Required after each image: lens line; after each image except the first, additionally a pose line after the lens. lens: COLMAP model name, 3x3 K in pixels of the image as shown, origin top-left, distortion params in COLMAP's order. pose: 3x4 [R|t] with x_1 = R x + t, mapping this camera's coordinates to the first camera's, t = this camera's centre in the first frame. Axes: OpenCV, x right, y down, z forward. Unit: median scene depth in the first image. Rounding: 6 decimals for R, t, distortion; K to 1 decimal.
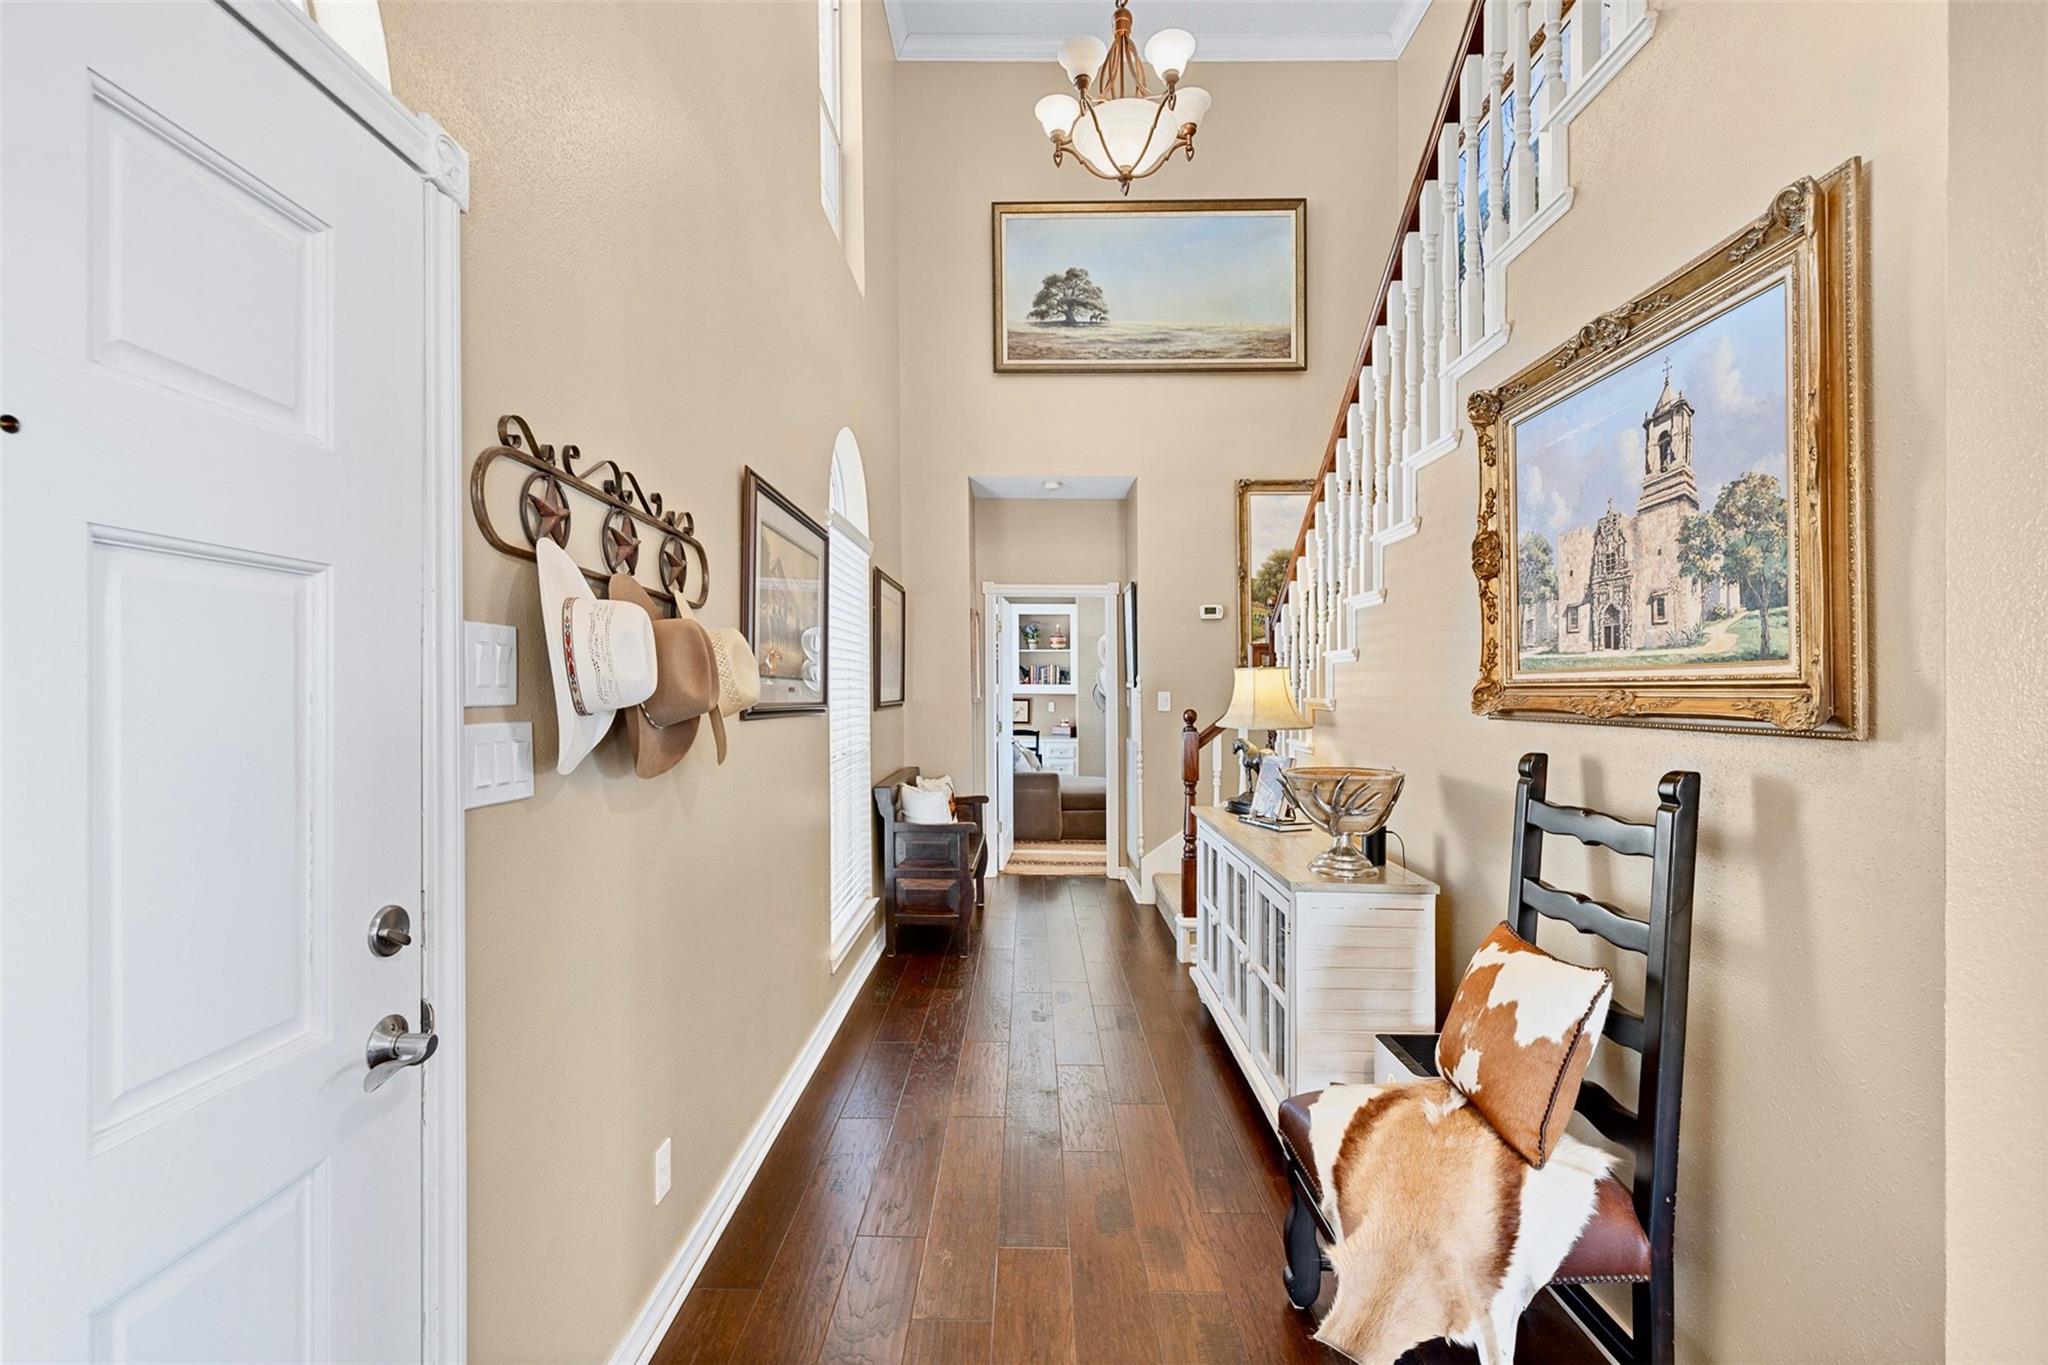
lens RADIAL K [[872.9, 0, 1033.2], [0, 872.9, 685.2], [0, 0, 1]] dist [0.002193, -0.001432]
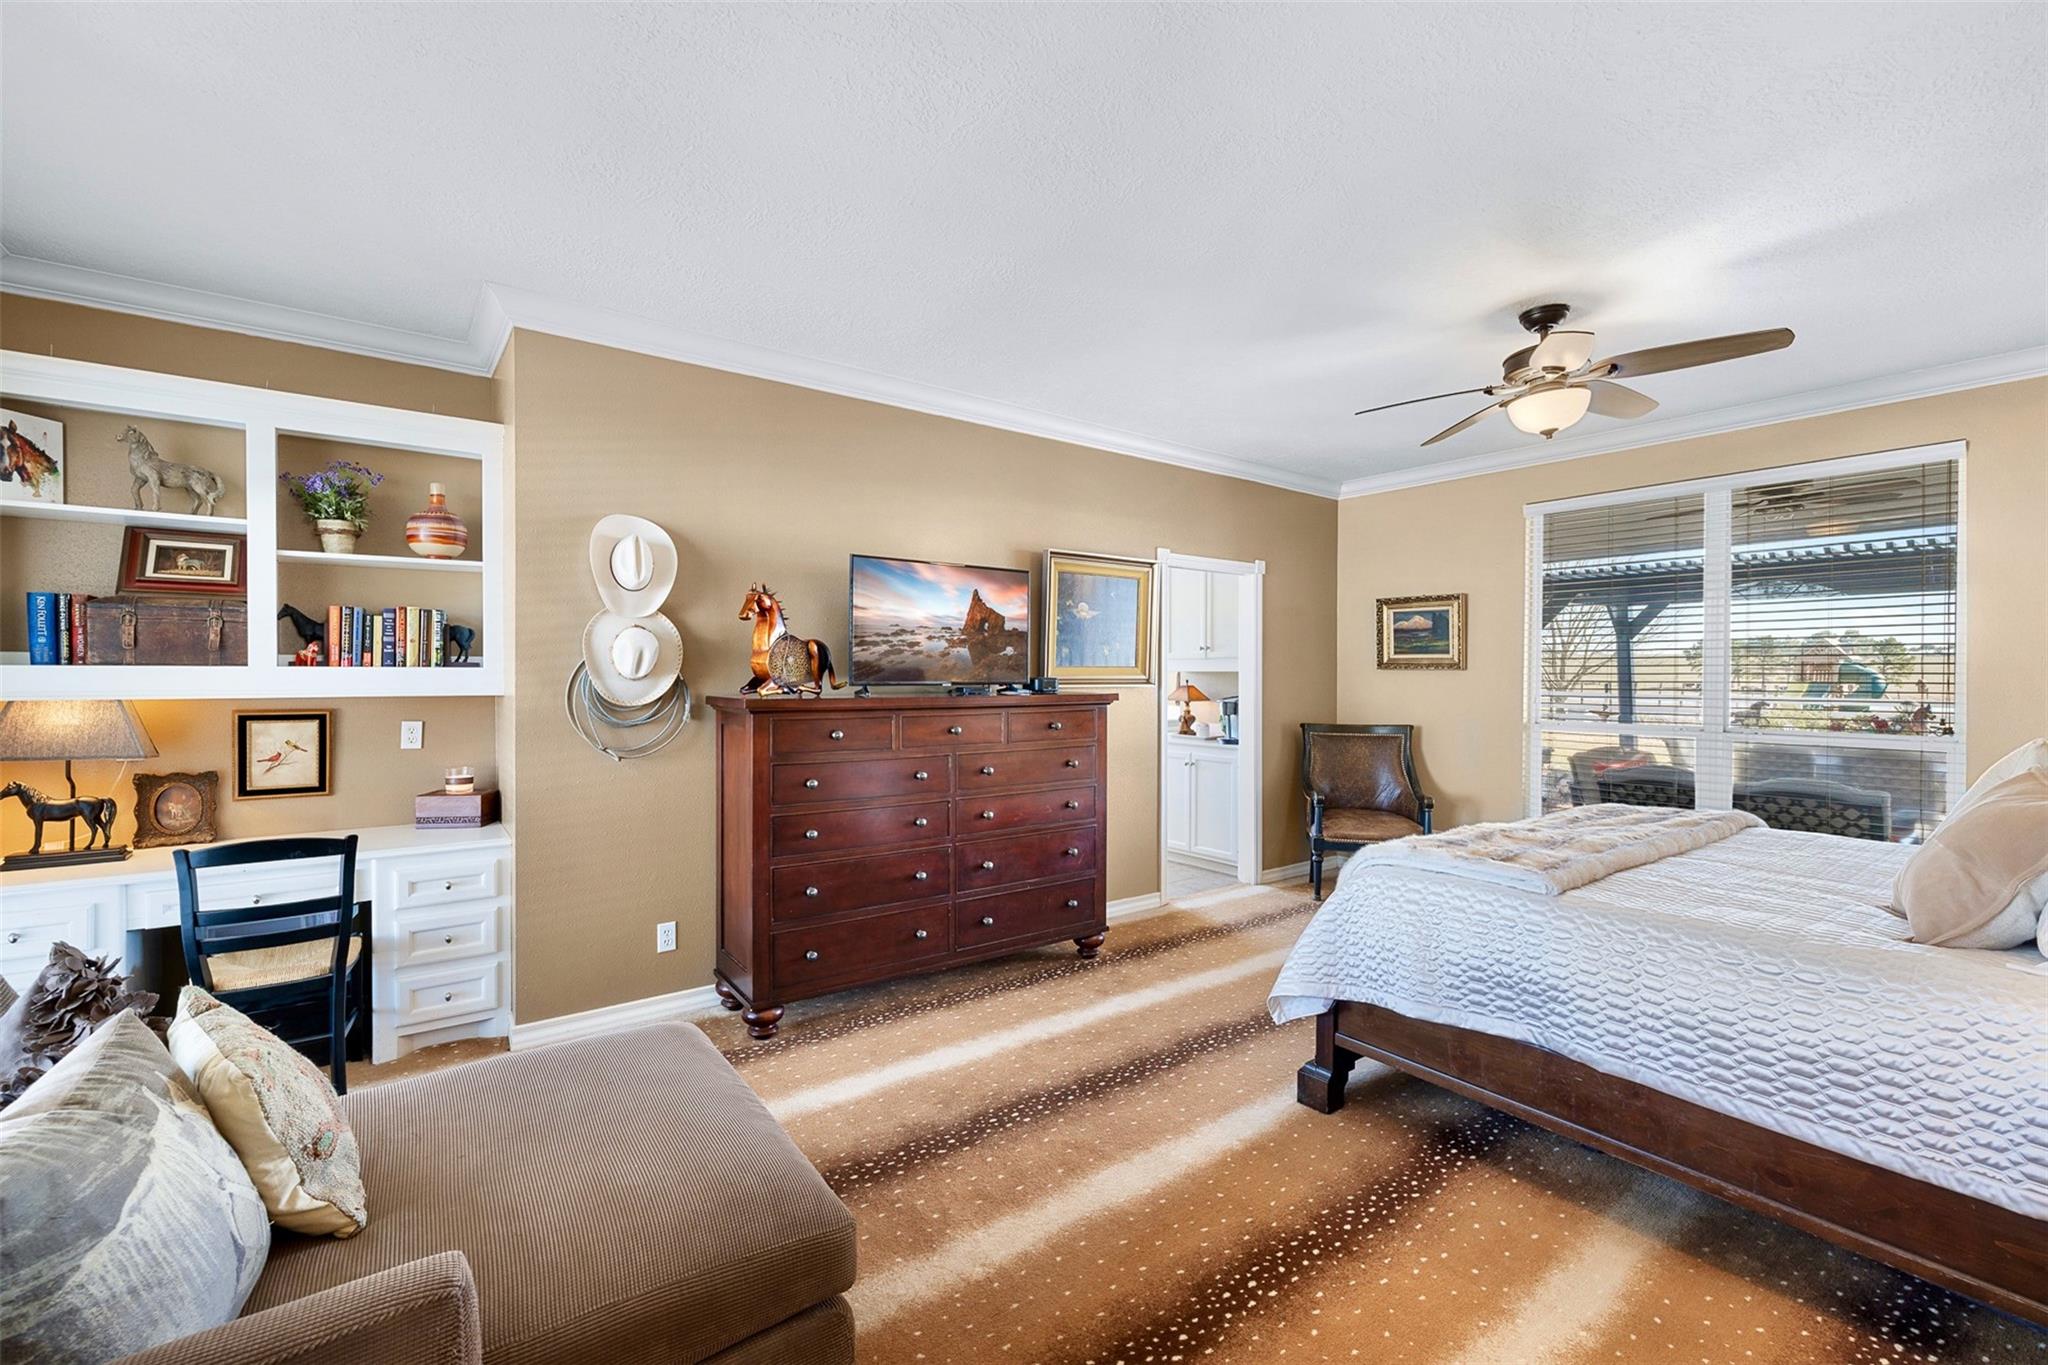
lens RADIAL K [[872.9, 0, 1025.6], [0, 872.9, 688.5], [0, 0, 1]] dist [0.002193, -0.001432]
pose [[0.809234, -0.001817, 0.587483, 0.014911], [-0.000853, 0.999991, 0.004268, 0.005432], [-0.587485, -0.003955, 0.809225, 0.610256]]
